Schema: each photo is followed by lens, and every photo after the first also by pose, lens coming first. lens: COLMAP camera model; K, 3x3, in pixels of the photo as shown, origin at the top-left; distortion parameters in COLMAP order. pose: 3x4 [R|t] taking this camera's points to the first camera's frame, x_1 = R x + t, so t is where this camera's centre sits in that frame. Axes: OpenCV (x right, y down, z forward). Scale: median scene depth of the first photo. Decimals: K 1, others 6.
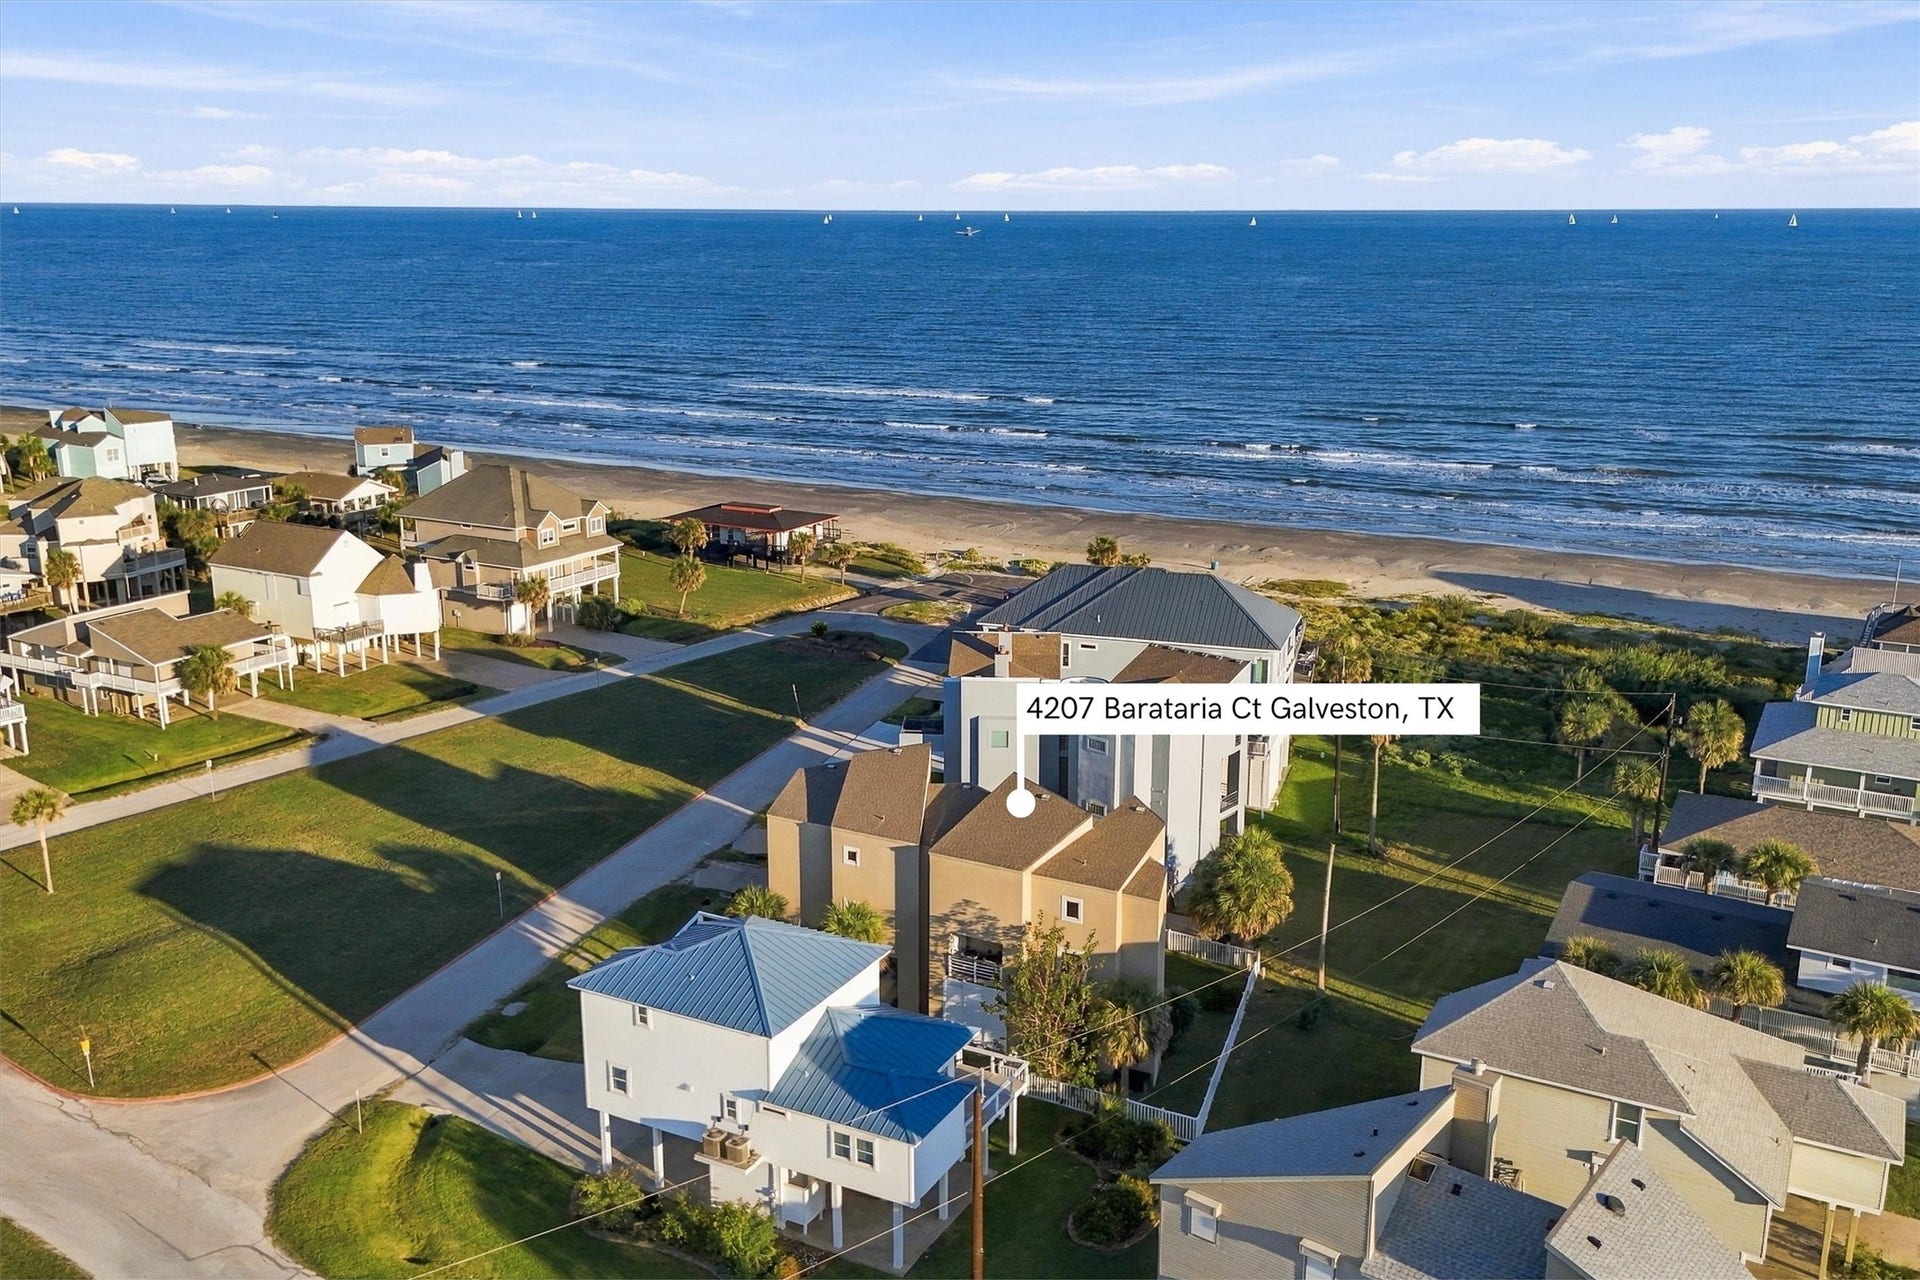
lens RADIAL K [[1714.2, 0, 960.0], [0, 1714.2, 640.0], [0, 0, 1]] dist [0.152343, -0.173199]
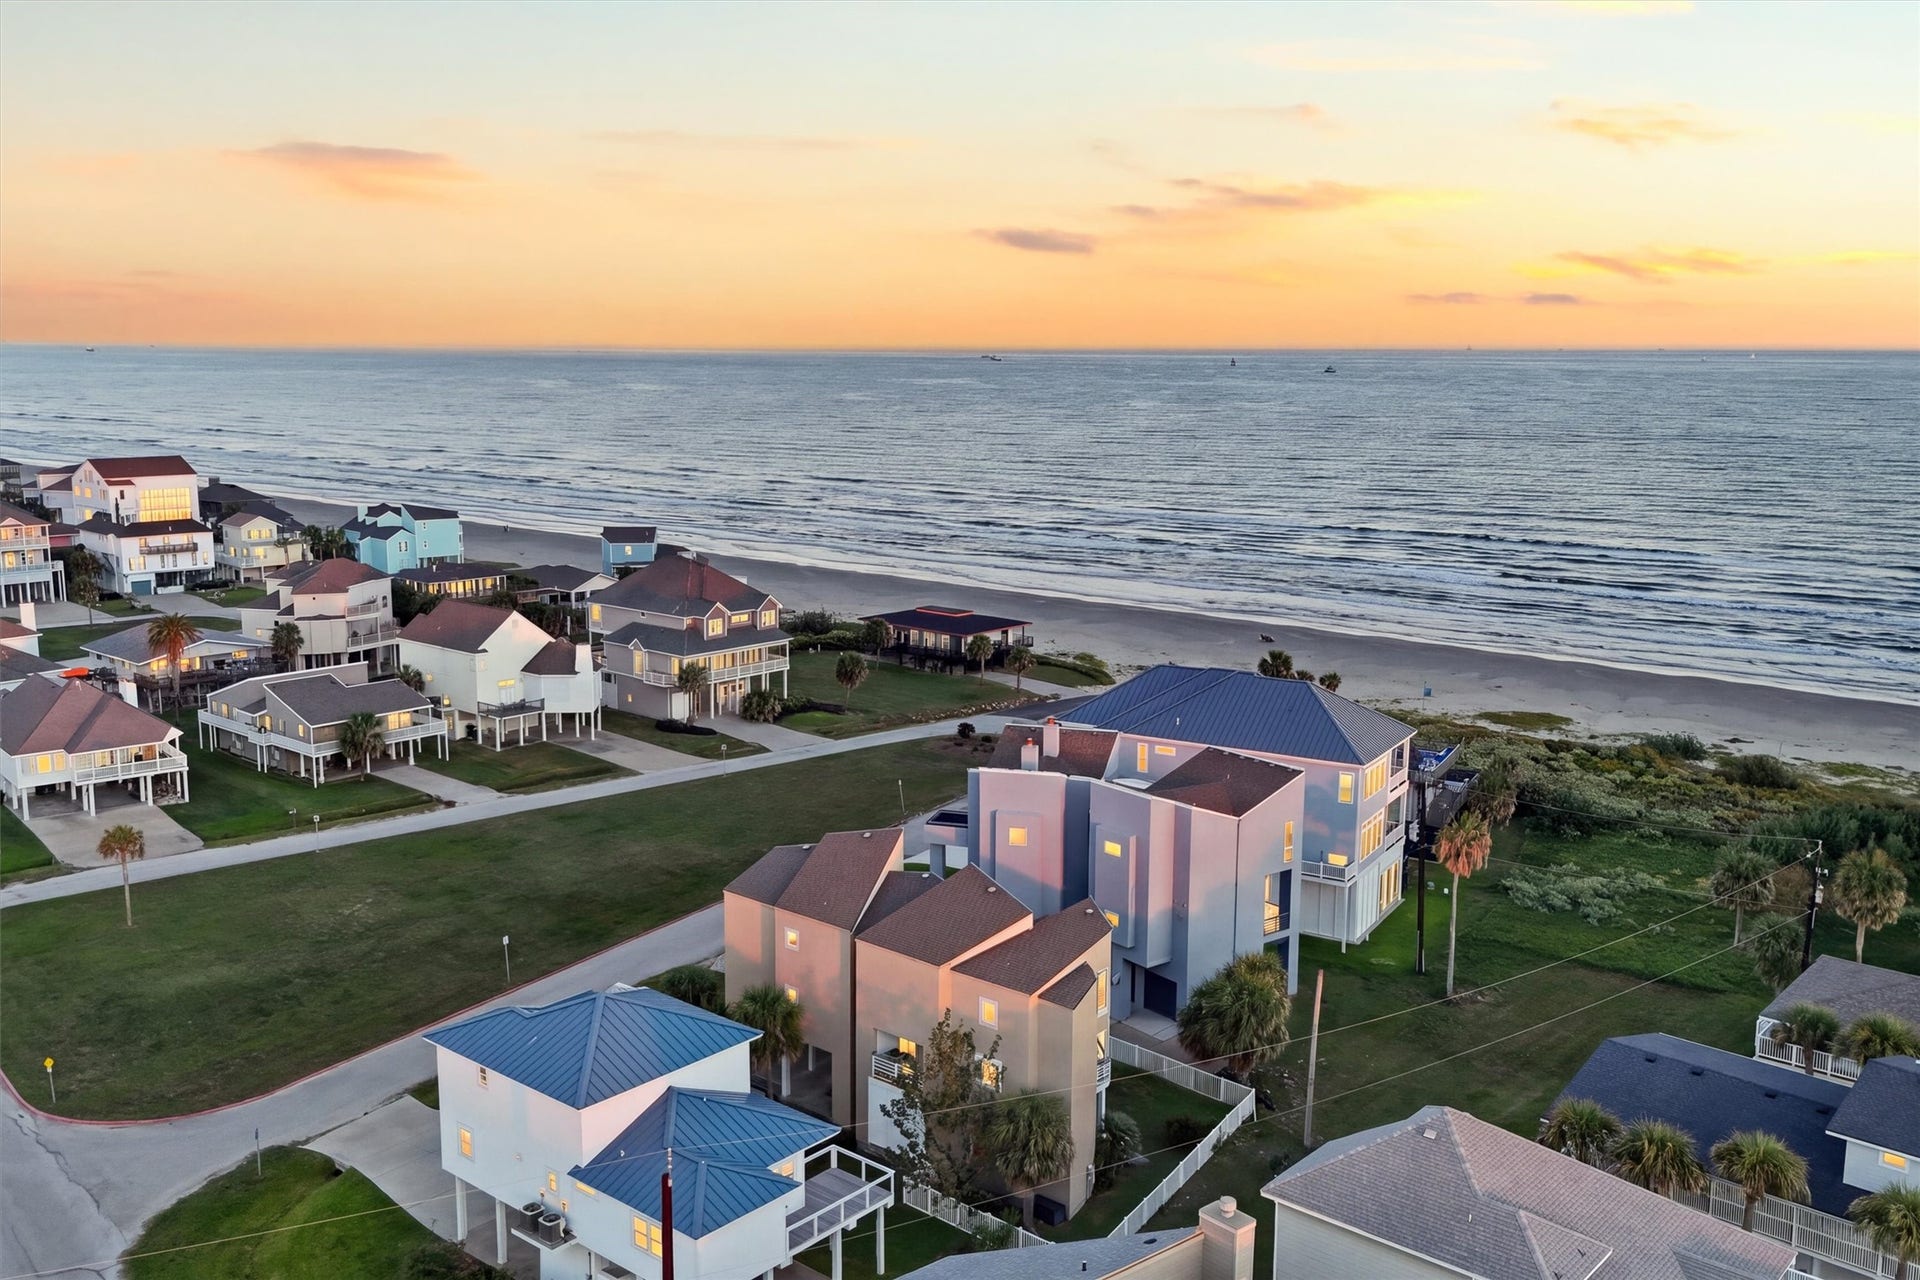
lens RADIAL K [[1714.2, 0, 960.0], [0, 1714.2, 640.0], [0, 0, 1]] dist [0.152343, -0.173199]
pose [[0.975873, 0.040427, -0.214565, 0.137352], [-0.056994, 0.995805, -0.071589, 0.014176], [0.210771, 0.082091, 0.974082, 0.042950]]
